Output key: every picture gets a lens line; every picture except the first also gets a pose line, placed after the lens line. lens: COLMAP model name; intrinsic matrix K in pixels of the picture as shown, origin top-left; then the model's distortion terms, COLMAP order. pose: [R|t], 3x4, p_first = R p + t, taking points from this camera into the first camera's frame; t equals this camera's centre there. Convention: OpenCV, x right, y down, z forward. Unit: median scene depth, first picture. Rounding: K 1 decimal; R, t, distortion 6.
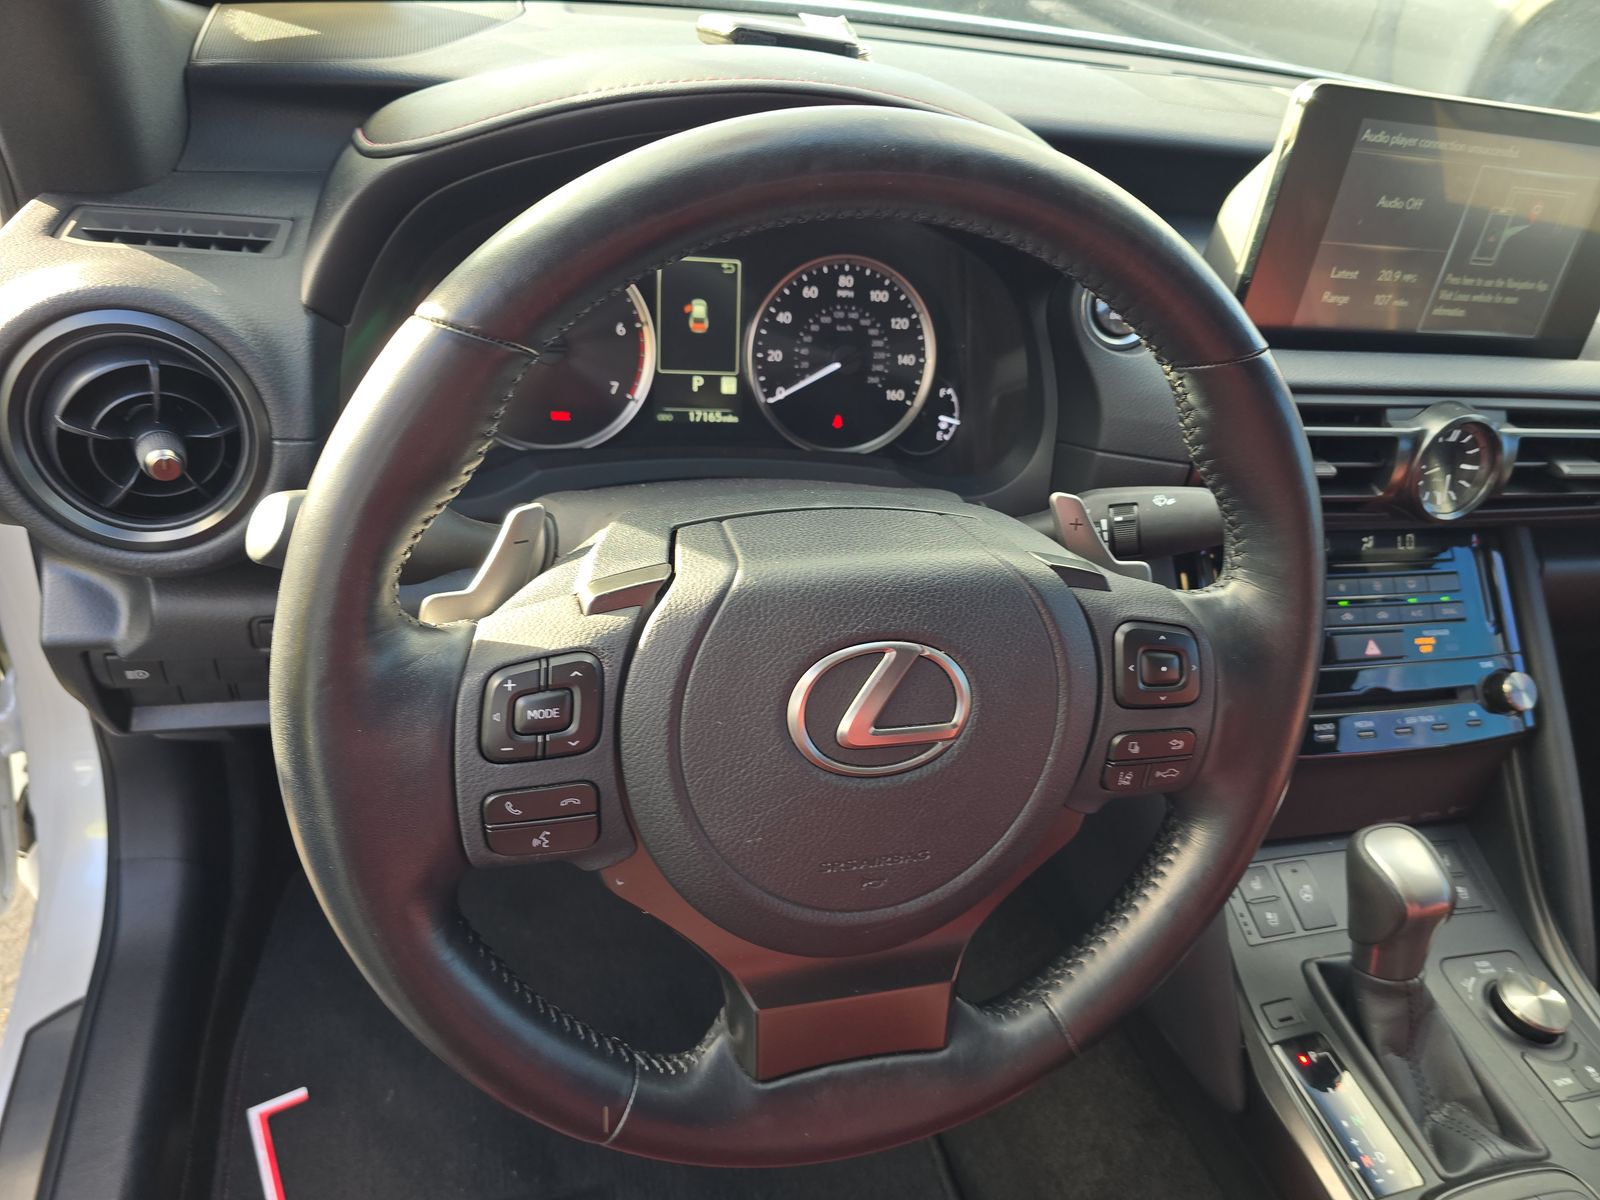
lens RADIAL K [[1105.9, 0, 808.9], [0, 1105.9, 596.5], [0, 0, 1]] dist [0.039130, -0.039811]
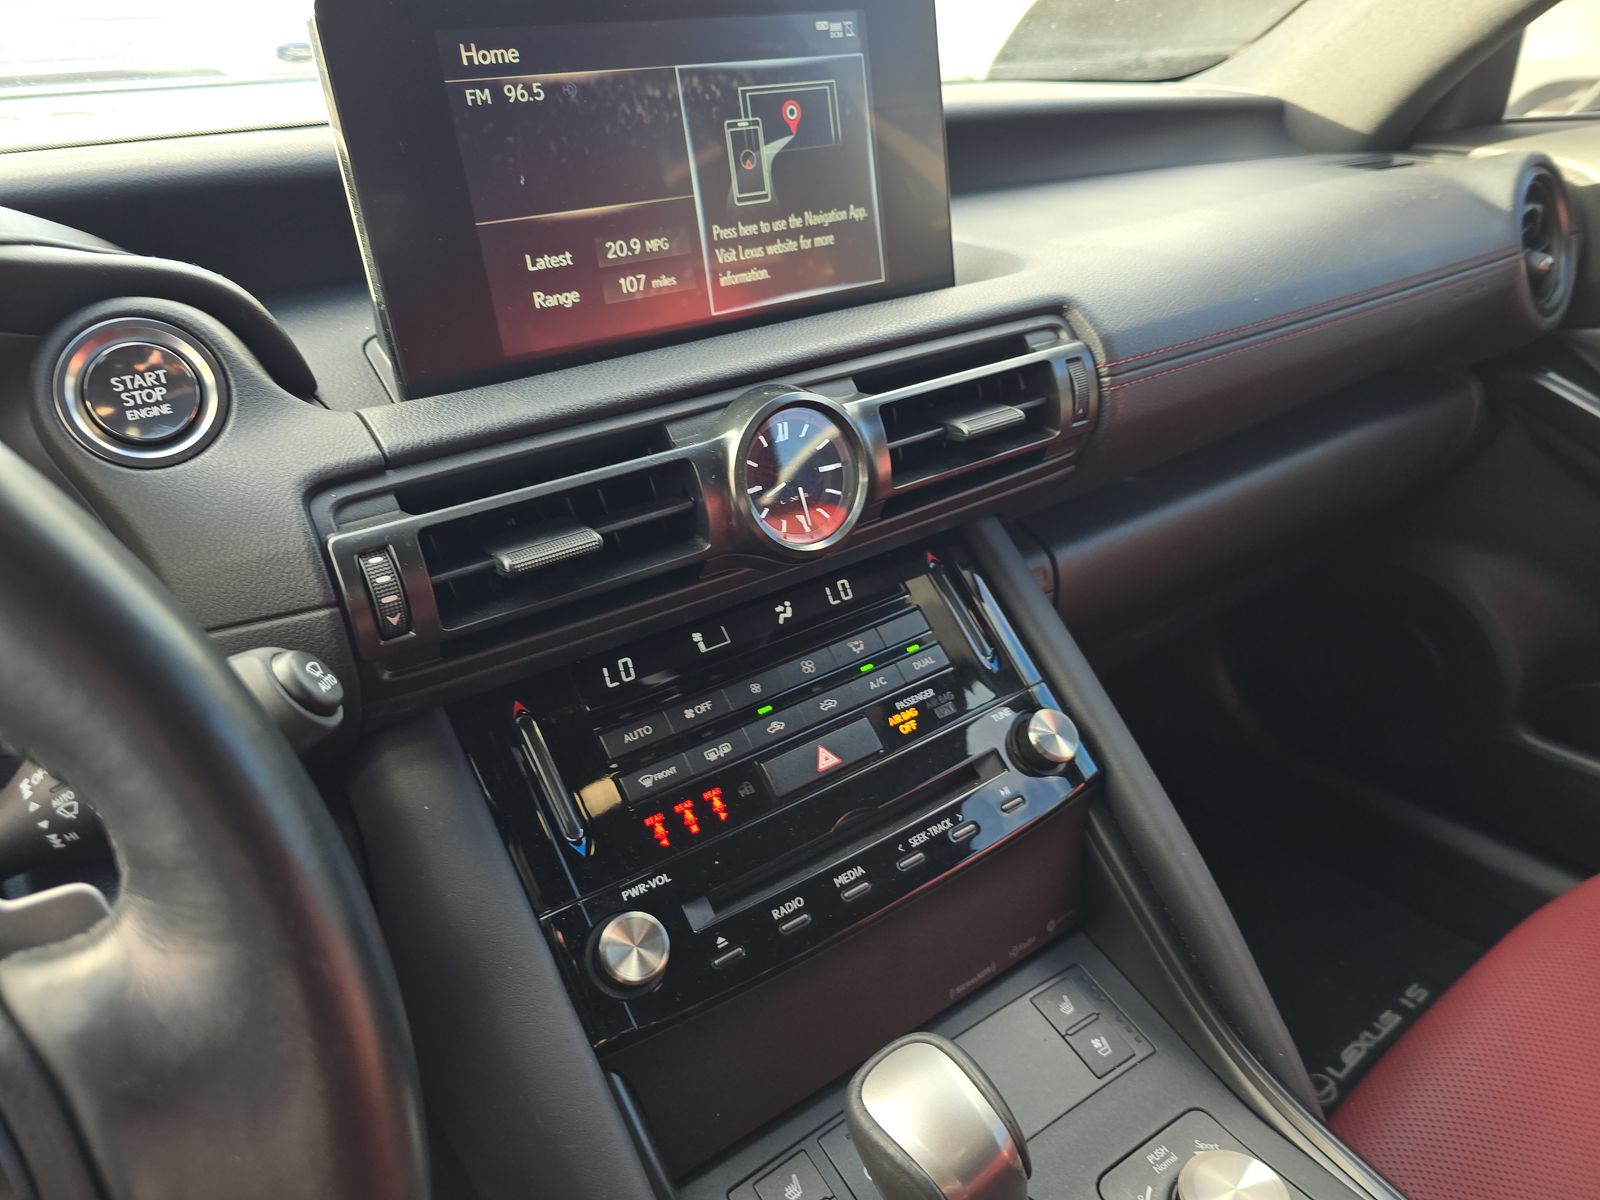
lens RADIAL K [[1105.9, 0, 791.8], [0, 1105.9, 608.2], [0, 0, 1]] dist [0.039130, -0.039811]
pose [[0.922143, -0.332230, 0.198183, 0.389477], [0.357360, 0.927757, -0.107519, 0.027286], [-0.148145, 0.169970, 0.974250, 0.341303]]
